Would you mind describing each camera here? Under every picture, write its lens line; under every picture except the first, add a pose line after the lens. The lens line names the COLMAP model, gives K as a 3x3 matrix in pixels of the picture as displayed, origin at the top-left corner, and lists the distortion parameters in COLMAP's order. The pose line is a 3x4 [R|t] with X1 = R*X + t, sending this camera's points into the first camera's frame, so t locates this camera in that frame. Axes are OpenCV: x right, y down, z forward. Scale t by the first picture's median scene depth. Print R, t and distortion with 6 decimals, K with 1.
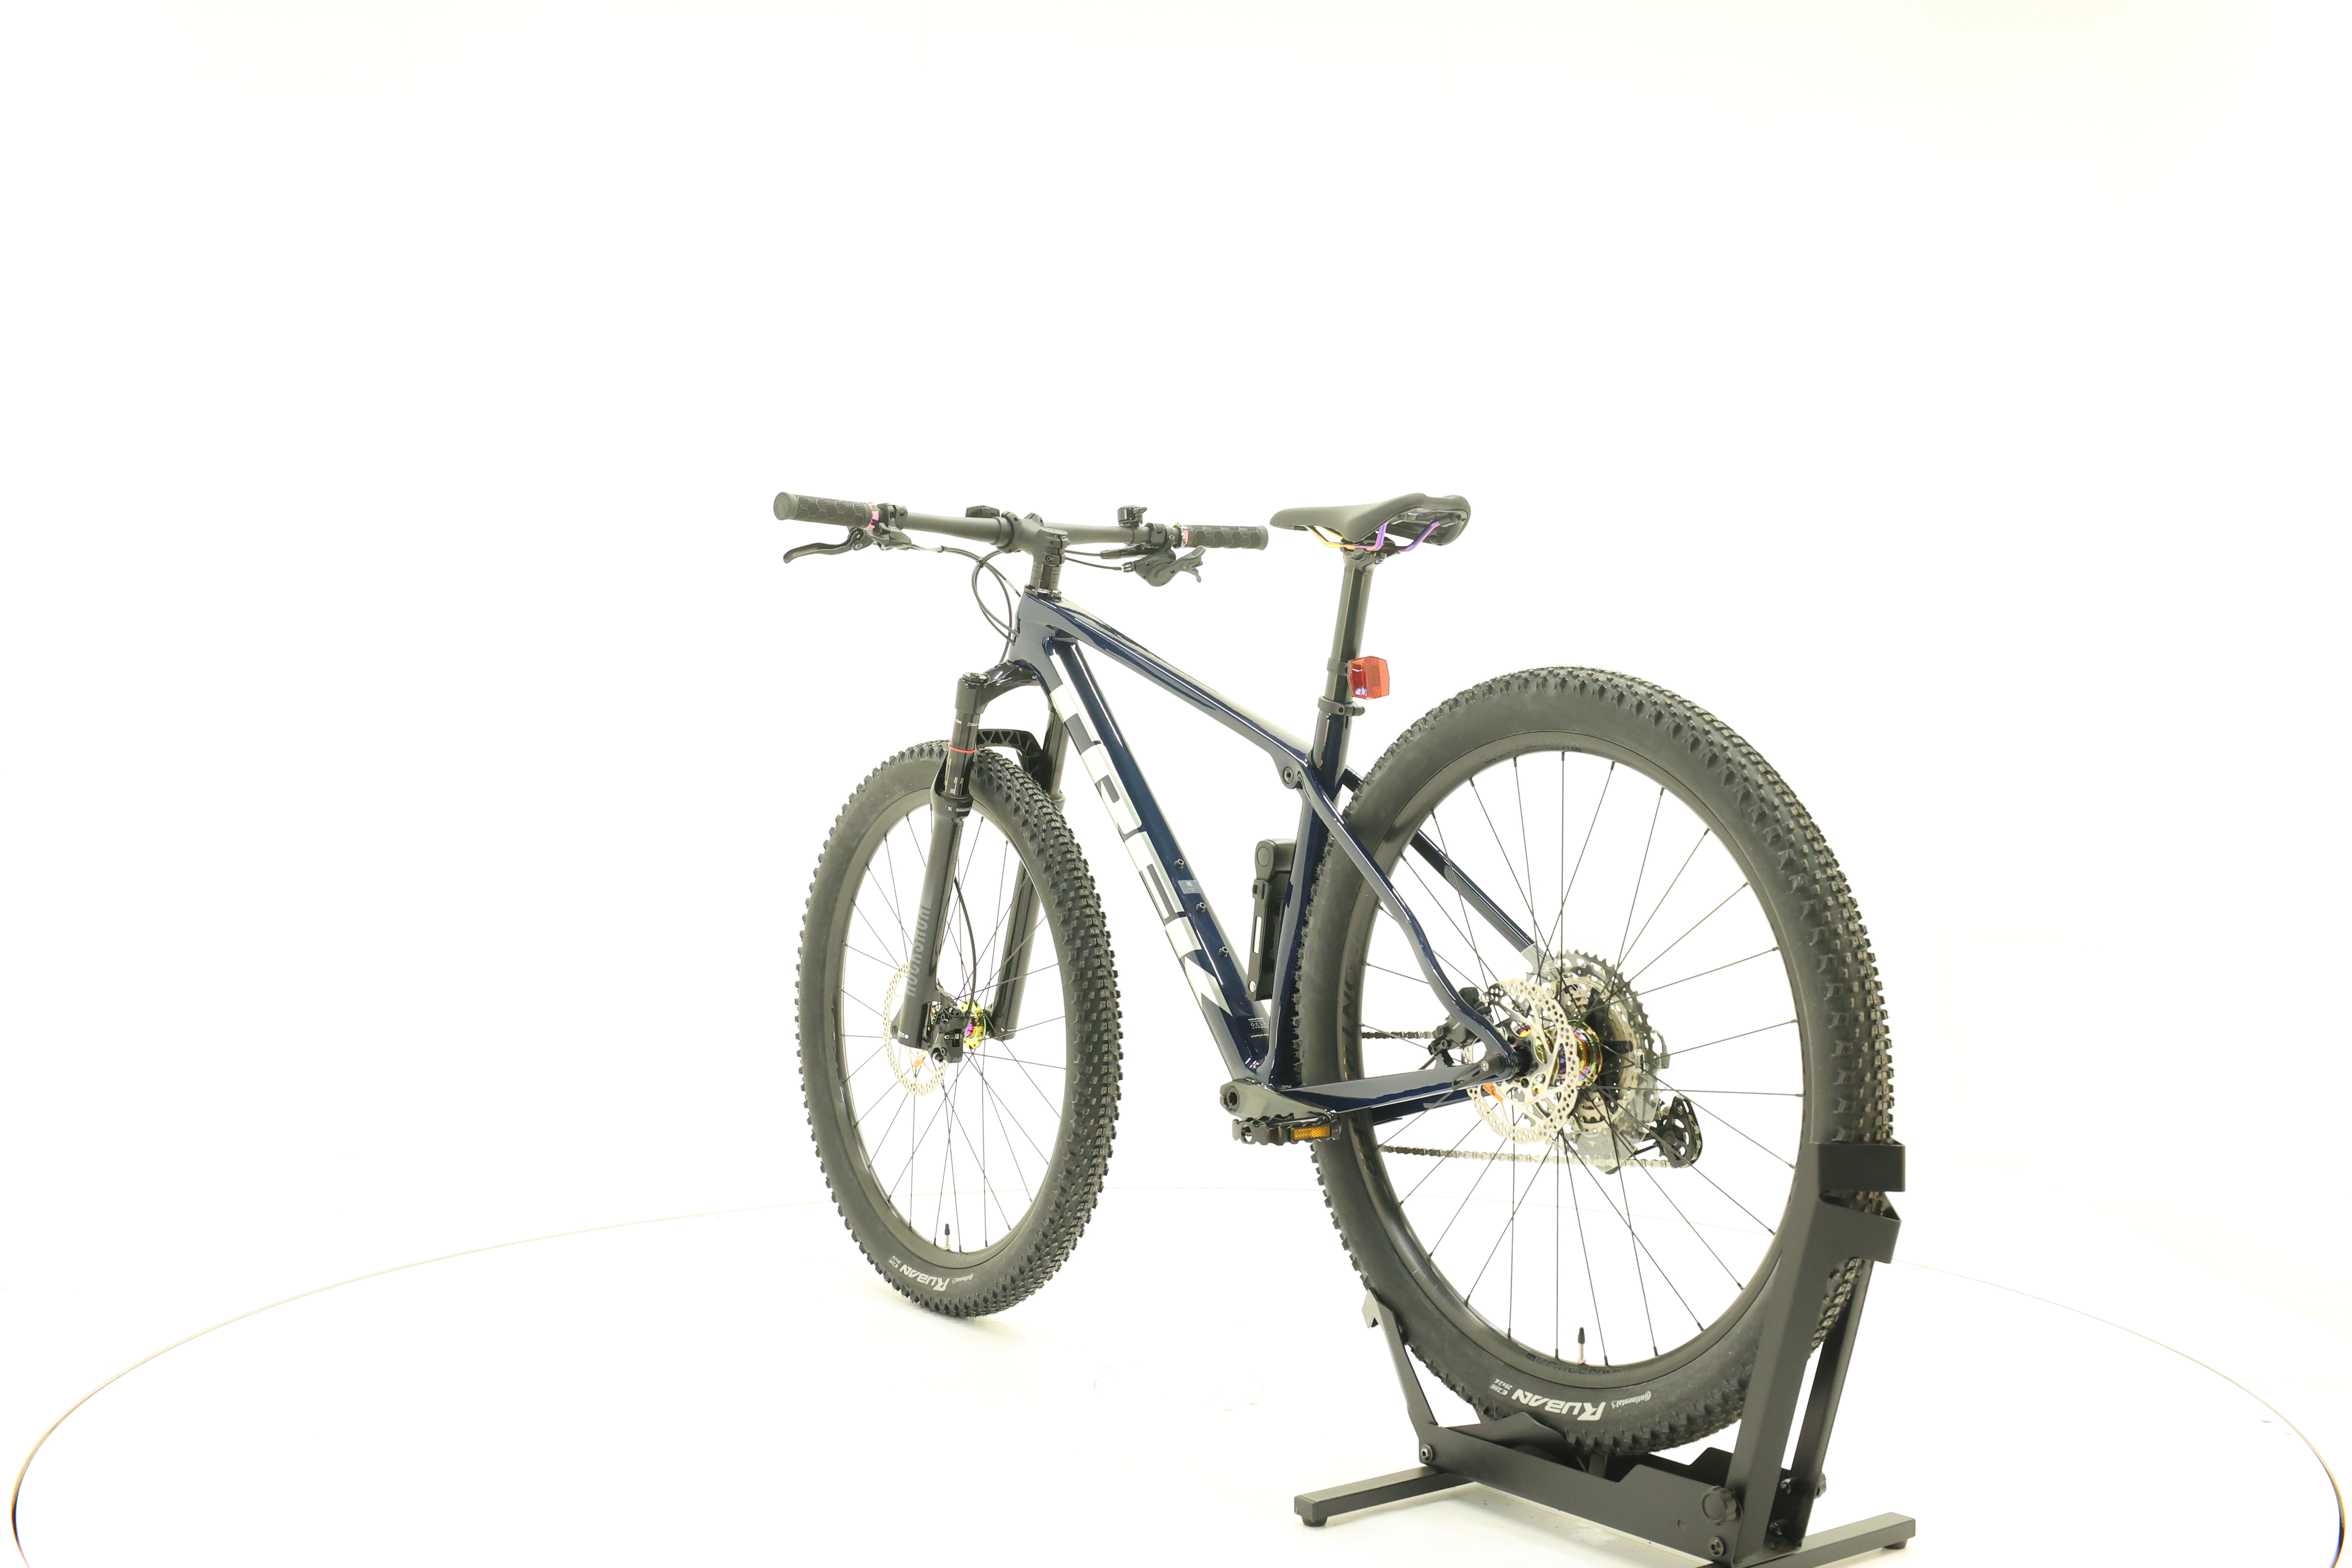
lens RADIAL K [[2530.4, 0, 1179.9], [0, 2530.4, 777.7], [0, 0, 1]] dist [0.007577, 0.000000]
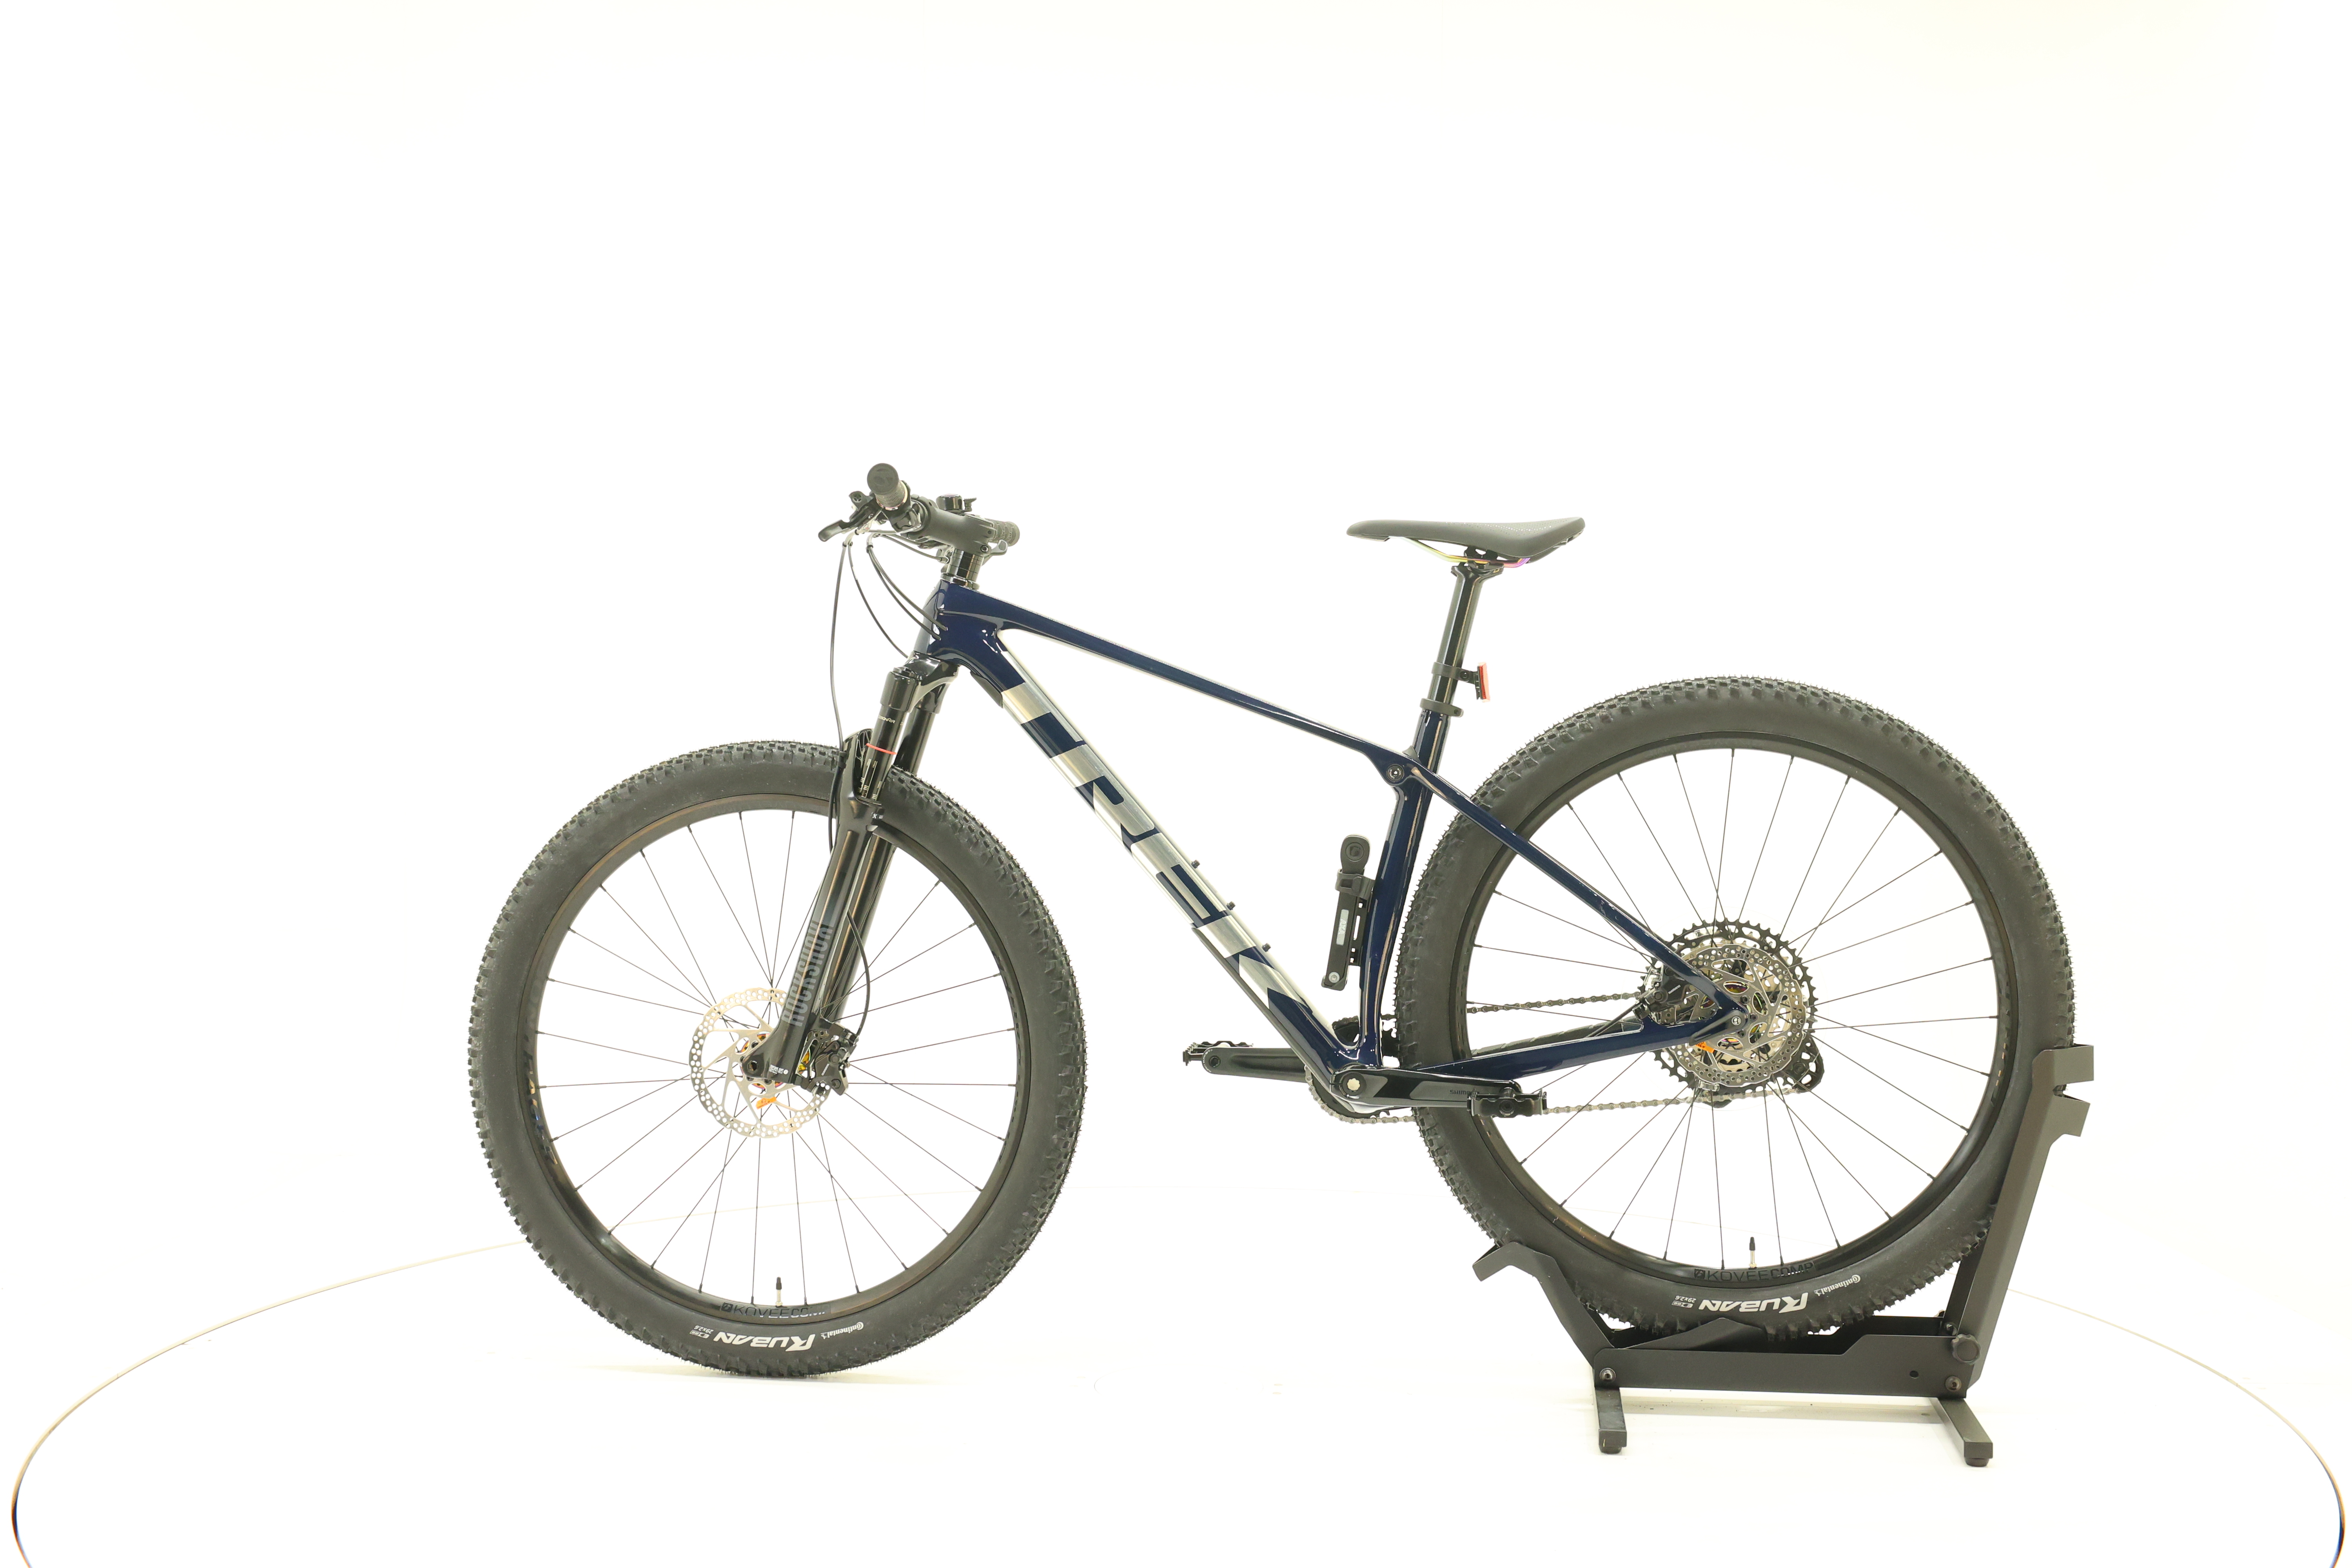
lens RADIAL K [[2544.1, 0, 1177.8], [0, 2544.1, 781.8], [0, 0, 1]] dist [0.008735, 0.000000]
pose [[0.700867, -0.016950, 0.713091, -0.761379], [0.013486, 0.999854, 0.010511, -0.009444], [-0.713165, 0.002249, 0.700993, 0.314194]]
